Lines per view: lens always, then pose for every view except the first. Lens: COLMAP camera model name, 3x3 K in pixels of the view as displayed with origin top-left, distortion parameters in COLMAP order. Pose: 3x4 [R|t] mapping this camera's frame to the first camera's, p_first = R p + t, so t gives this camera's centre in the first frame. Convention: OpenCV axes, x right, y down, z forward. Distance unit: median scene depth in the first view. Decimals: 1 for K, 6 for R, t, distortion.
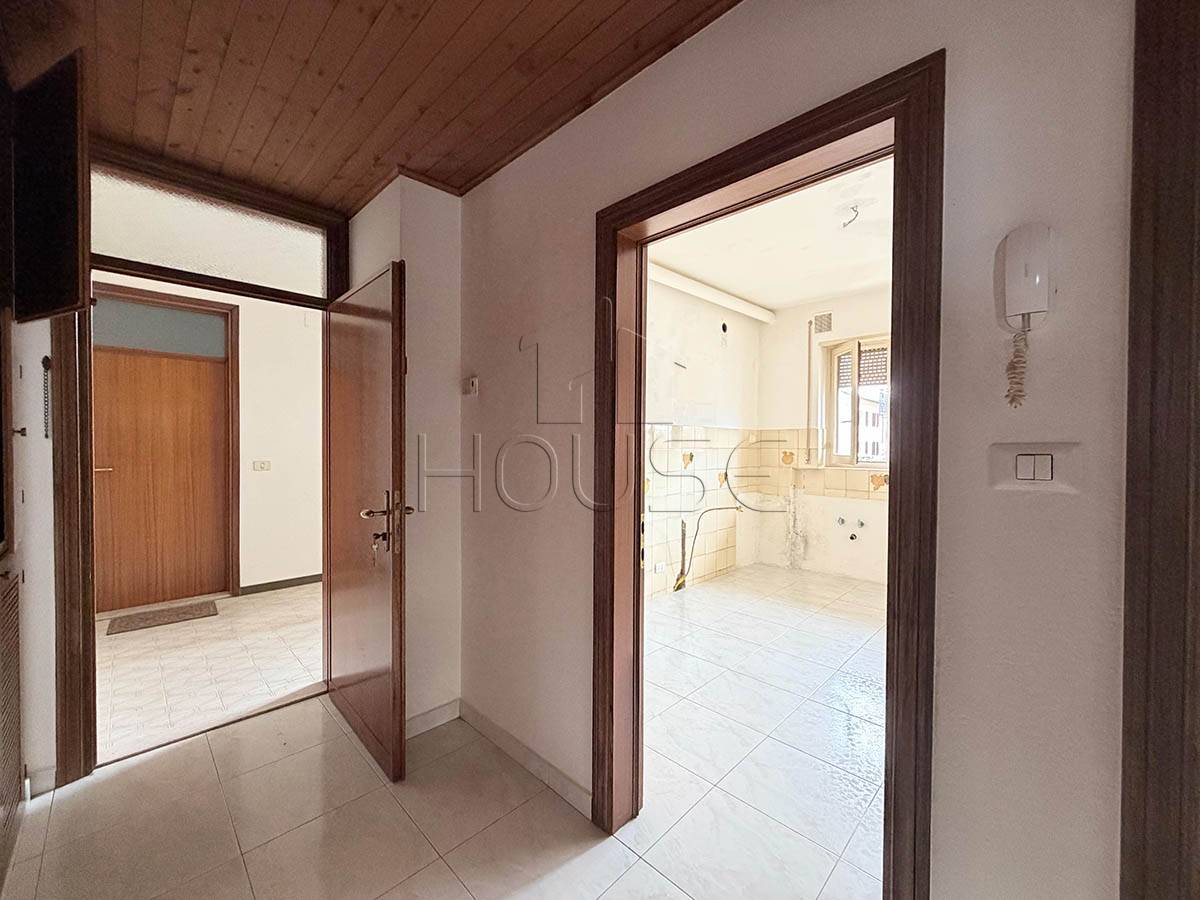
lens RADIAL K [[481.2, 0, 594.7], [0, 481.2, 450.5], [0, 0, 1]] dist [-0.001170, -0.000116]
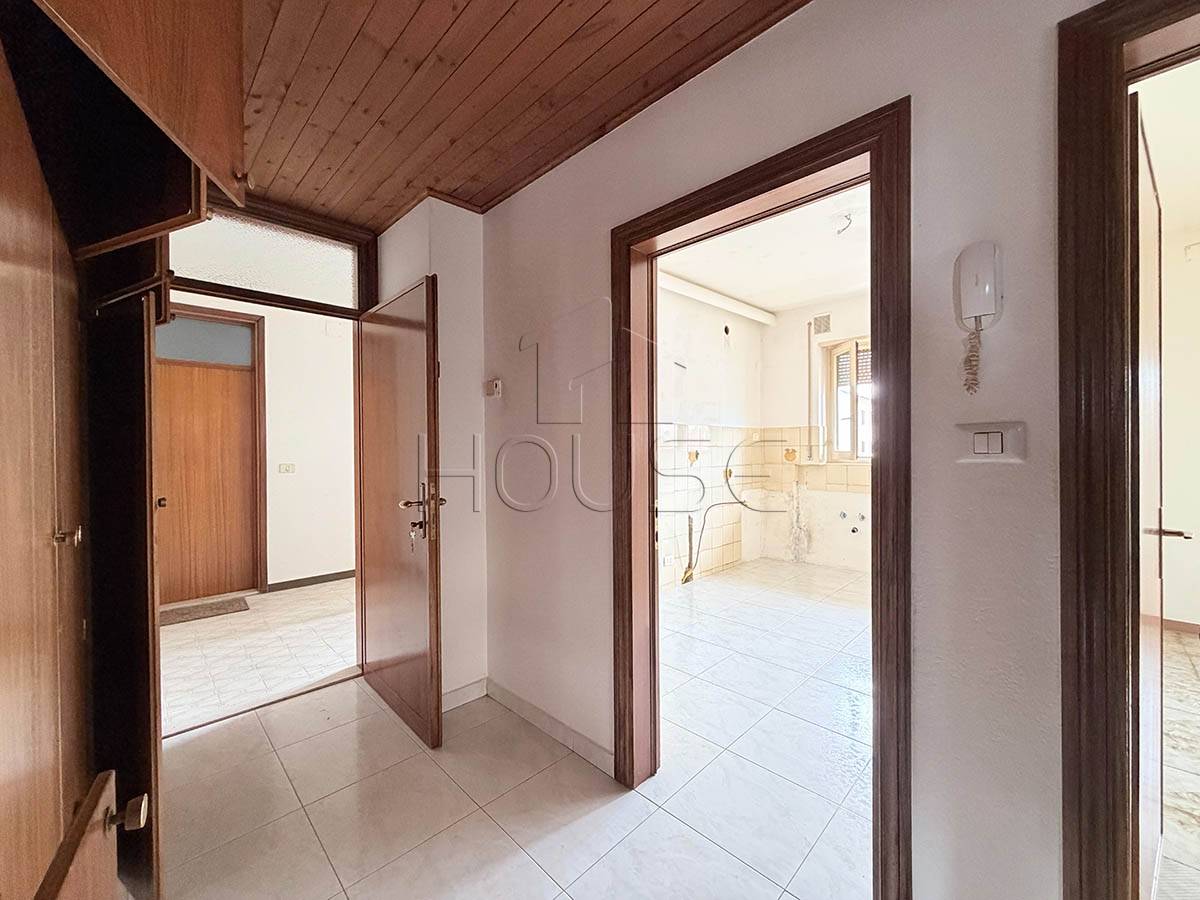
lens RADIAL K [[481.2, 0, 594.7], [0, 481.2, 450.5], [0, 0, 1]] dist [-0.001170, -0.000116]
pose [[0.999881, -0.013582, -0.007344, -0.022519], [0.013522, 0.999875, -0.008192, 0.017633], [0.007454, 0.008091, 0.999939, -0.075241]]
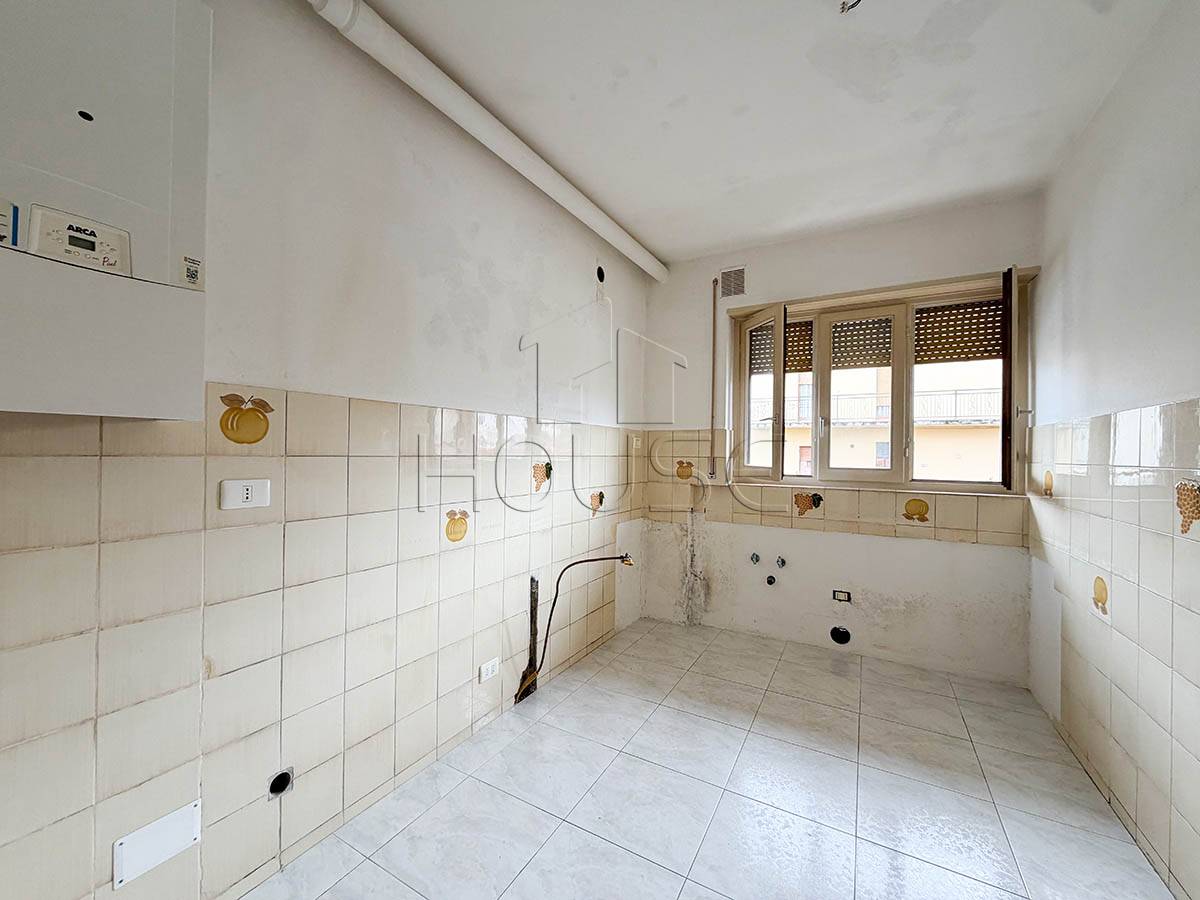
lens RADIAL K [[481.2, 0, 594.7], [0, 481.2, 450.5], [0, 0, 1]] dist [-0.001170, -0.000116]
pose [[0.964467, 0.009348, 0.264038, 0.172175], [-0.005310, 0.999858, -0.016002, -0.003131], [-0.264150, 0.014031, 0.964380, 0.708308]]
